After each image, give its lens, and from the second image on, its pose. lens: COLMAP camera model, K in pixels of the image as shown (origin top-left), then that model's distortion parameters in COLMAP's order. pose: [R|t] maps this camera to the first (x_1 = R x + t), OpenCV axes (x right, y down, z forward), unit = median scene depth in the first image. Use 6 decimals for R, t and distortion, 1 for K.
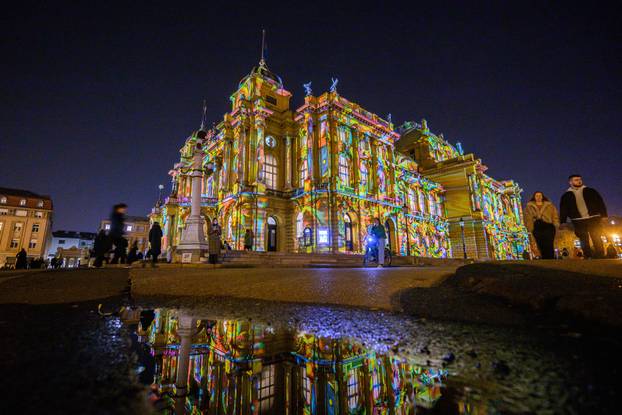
lens RADIAL K [[280.6, 0, 293.0], [0, 280.6, 210.8], [0, 0, 1]] dist [0.009626, -0.000855]
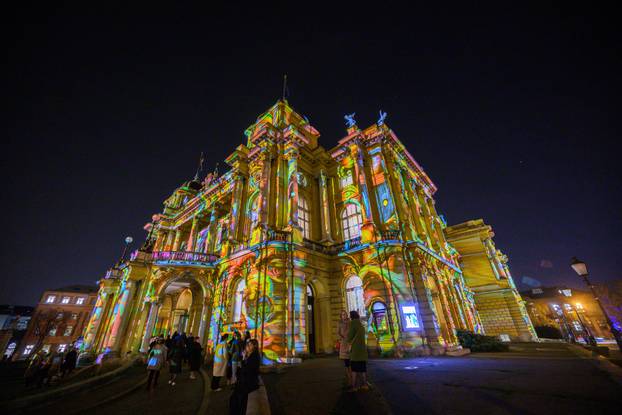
lens RADIAL K [[245.1, 0, 308.4], [0, 245.1, 210.0], [0, 0, 1]] dist [0.003001, -0.000165]
pose [[0.984384, 0.052454, 0.168036, -0.177418], [-0.003413, 0.960081, -0.279701, 0.017744], [-0.175999, 0.274760, 0.945268, 0.422631]]
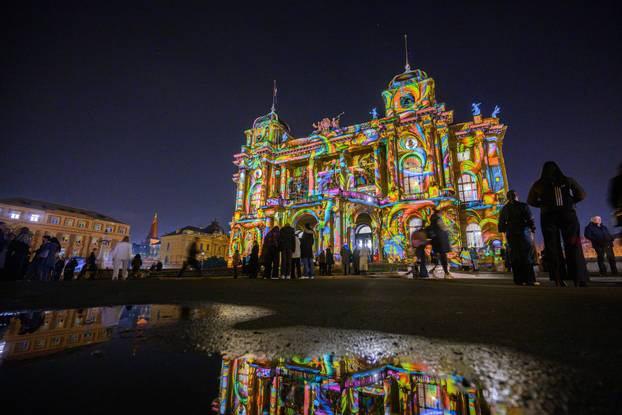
lens RADIAL K [[266.5, 0, 329.1], [0, 266.5, 217.7], [0, 0, 1]] dist [-0.004864, -0.000057]
pose [[0.891201, 0.108491, 0.440444, -0.853727], [-0.098763, 0.994092, -0.045027, 0.077533], [-0.442726, -0.003371, 0.896650, 0.348857]]
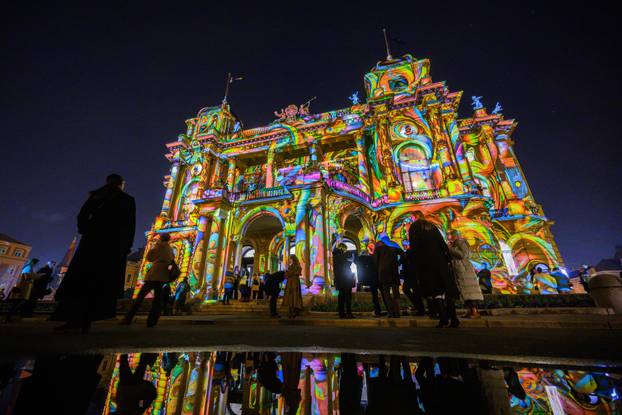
lens RADIAL K [[266.5, 0, 297.6], [0, 266.5, 197.8], [0, 0, 1]] dist [-0.004864, -0.000057]
pose [[0.838448, 0.244035, 0.487291, -0.758378], [-0.128295, 0.957396, -0.258715, 0.139942], [-0.529666, 0.154402, 0.834035, 0.662003]]
